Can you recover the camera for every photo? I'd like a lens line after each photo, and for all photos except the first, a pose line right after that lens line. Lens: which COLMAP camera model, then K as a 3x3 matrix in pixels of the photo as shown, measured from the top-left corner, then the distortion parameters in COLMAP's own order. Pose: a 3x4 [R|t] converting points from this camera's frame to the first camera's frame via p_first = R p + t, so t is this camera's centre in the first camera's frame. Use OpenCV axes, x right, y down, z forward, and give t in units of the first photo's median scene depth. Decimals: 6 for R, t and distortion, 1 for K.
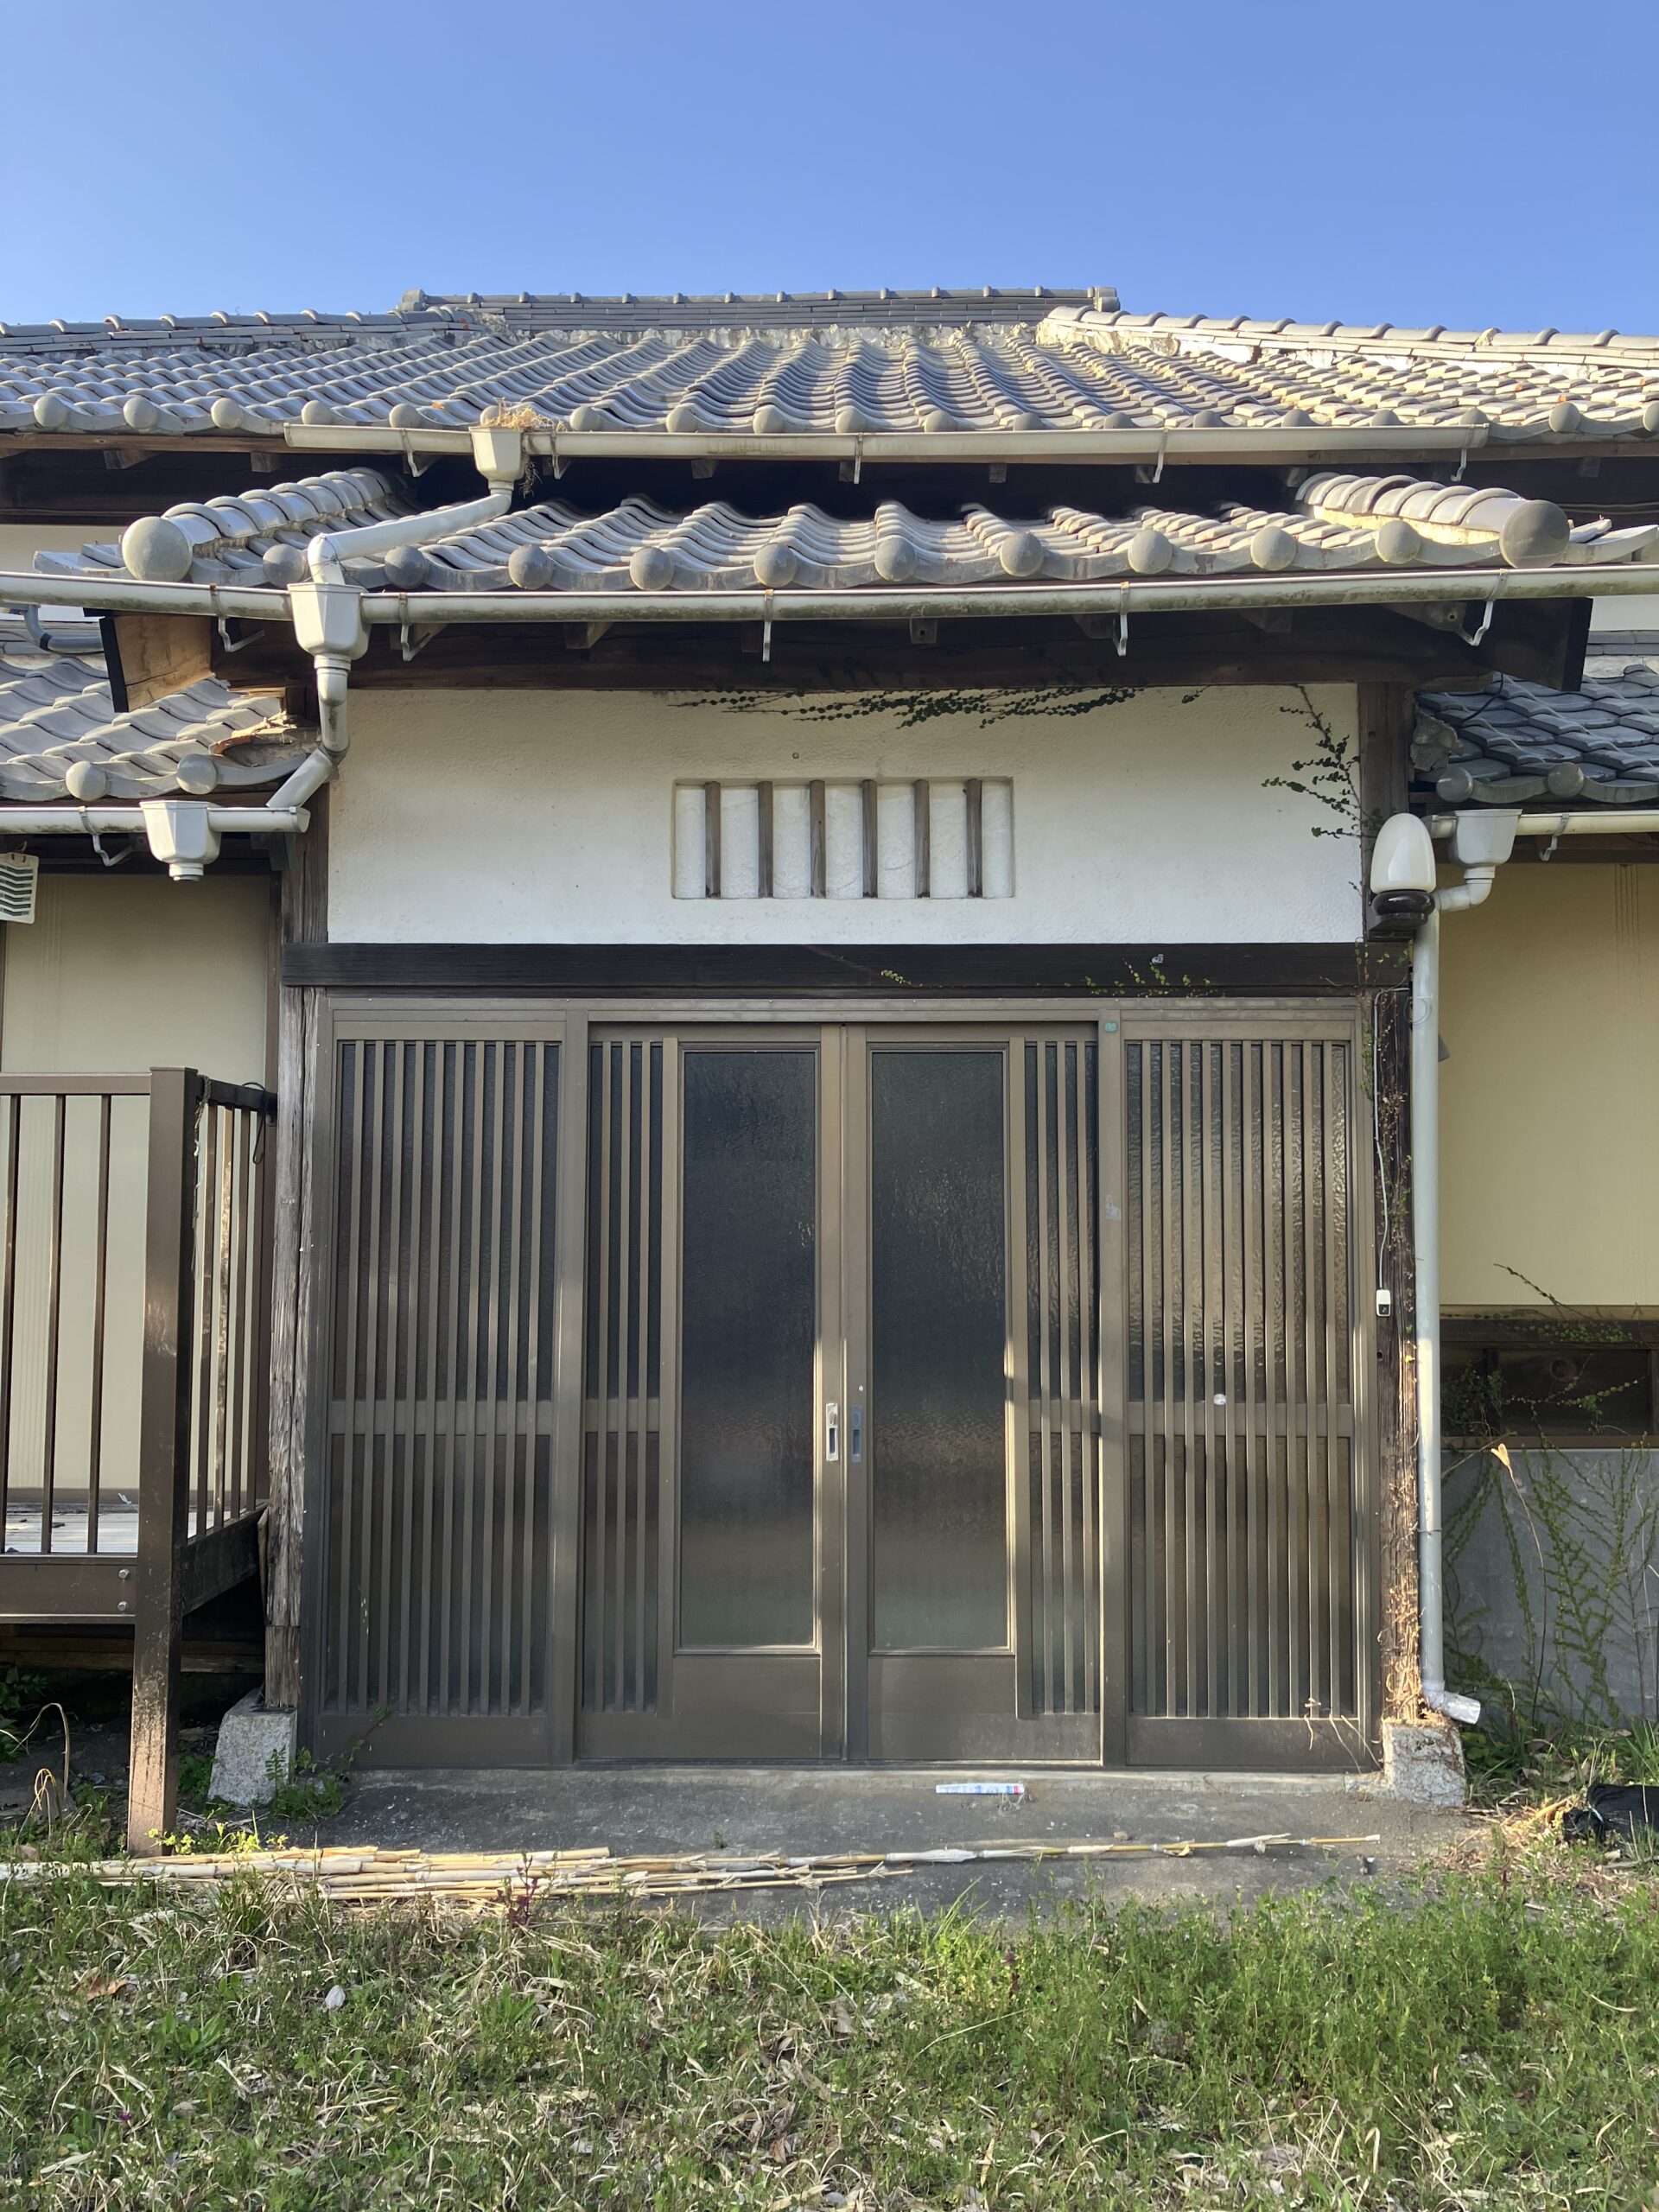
lens RADIAL K [[1819.7, 0, 863.8], [0, 1819.7, 1103.0], [0, 0, 1]] dist [-0.000121, -0.002866]
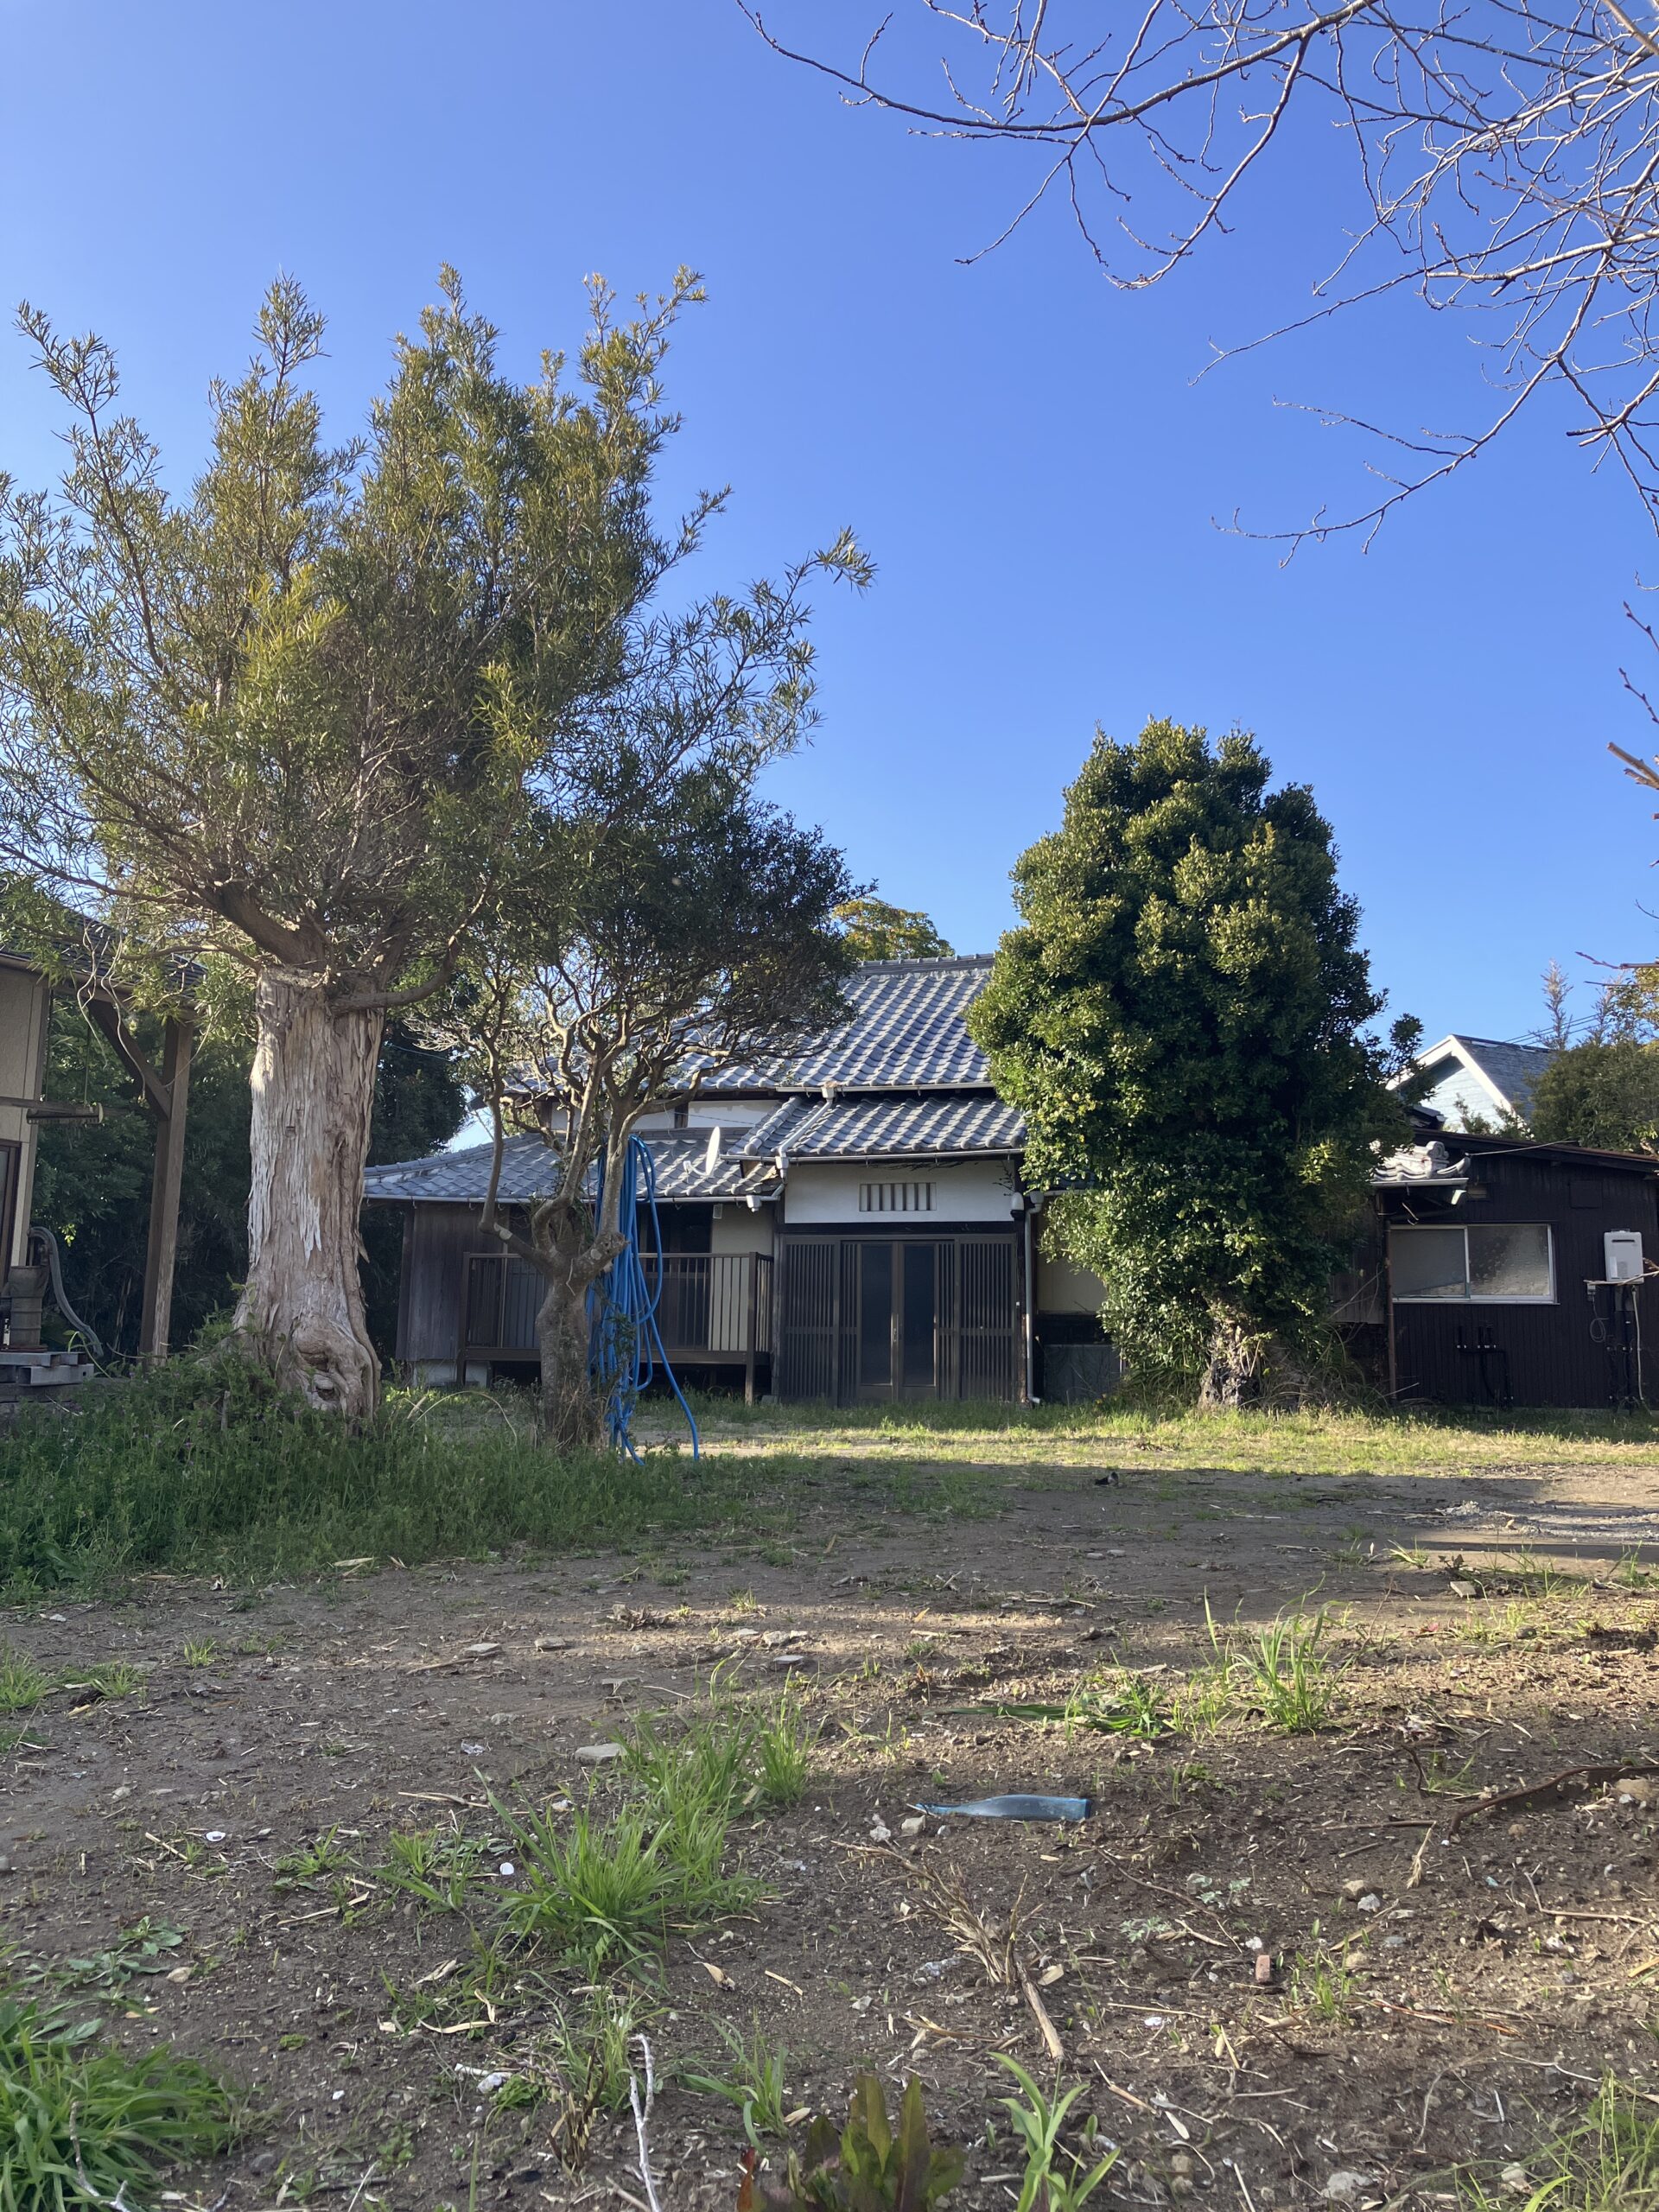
lens RADIAL K [[1779.4, 0, 859.3], [0, 1779.4, 1110.4], [0, 0, 1]] dist [0.109026, -0.005432]
pose [[0.962981, -0.028785, -0.268026, 1.051481], [0.004120, 0.995738, -0.092137, 0.039114], [0.269536, 0.087622, 0.958996, -3.138572]]
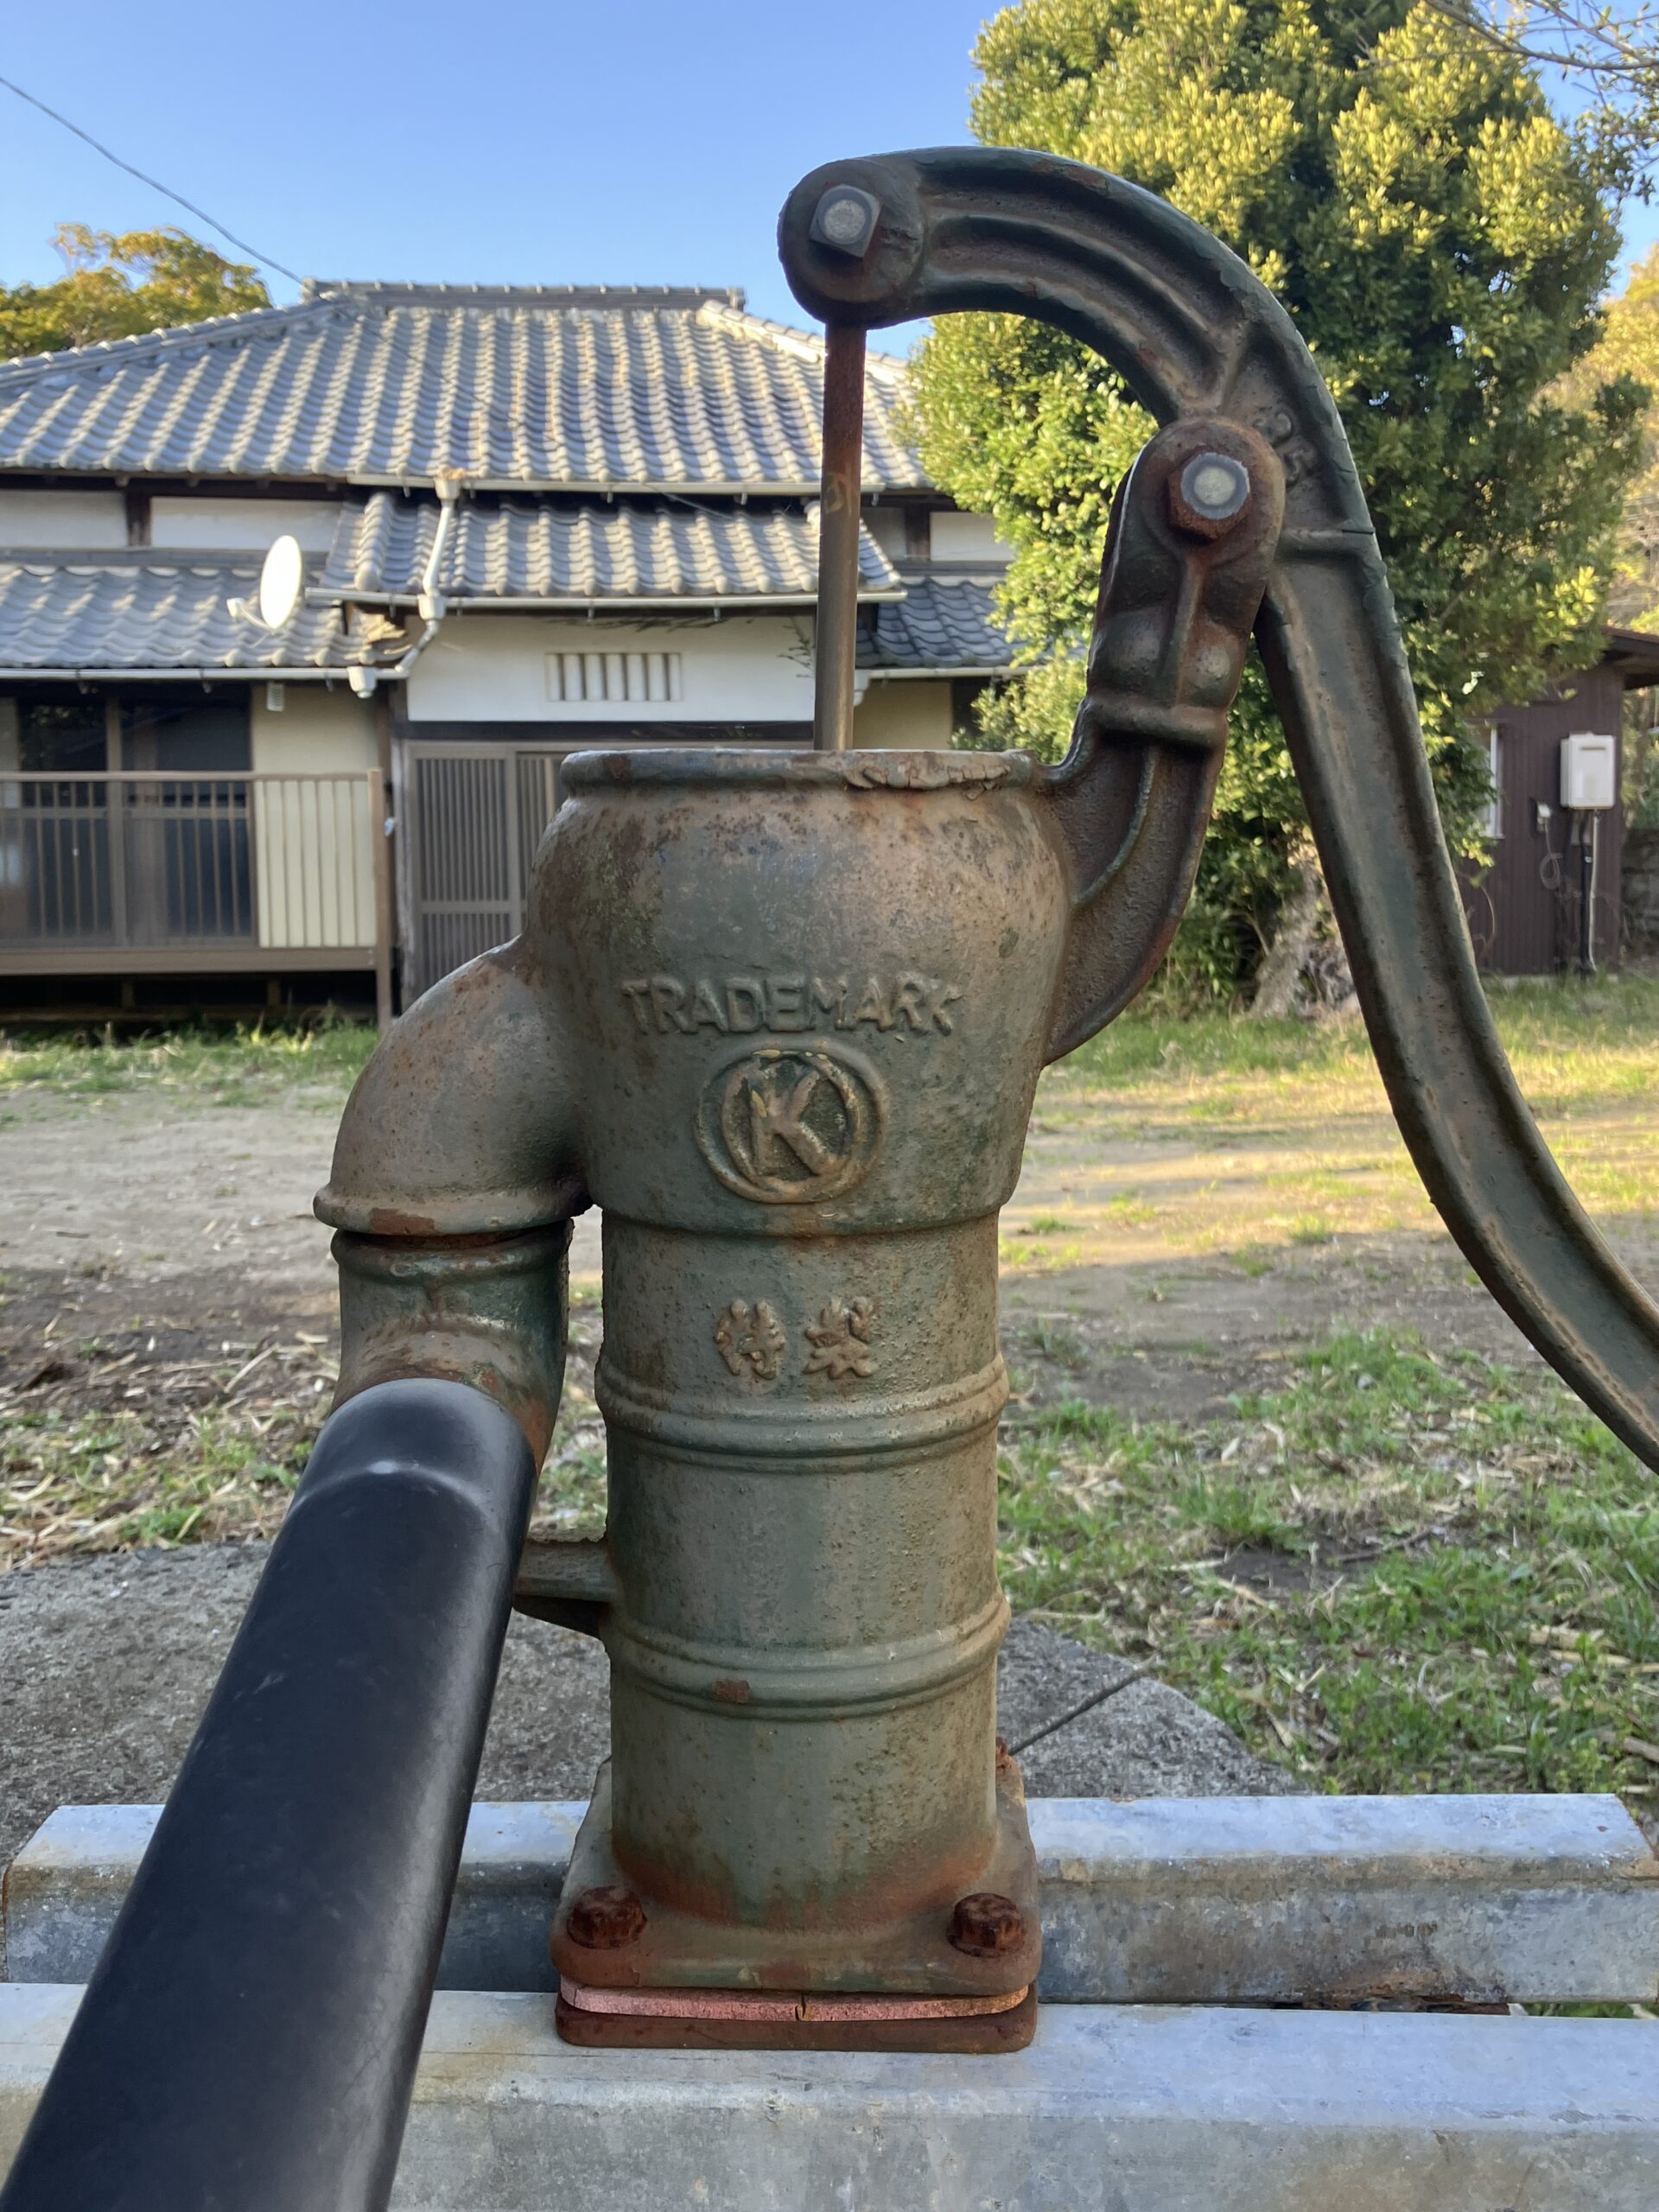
lens RADIAL K [[2028.4, 0, 831.7], [0, 2028.4, 1081.6], [0, 0, 1]] dist [0.098521, -0.225940]
pose [[0.990795, -0.029616, 0.132092, -0.104697], [0.010958, 0.990120, 0.139795, 0.019711], [-0.134927, -0.137060, 0.981330, -1.928889]]
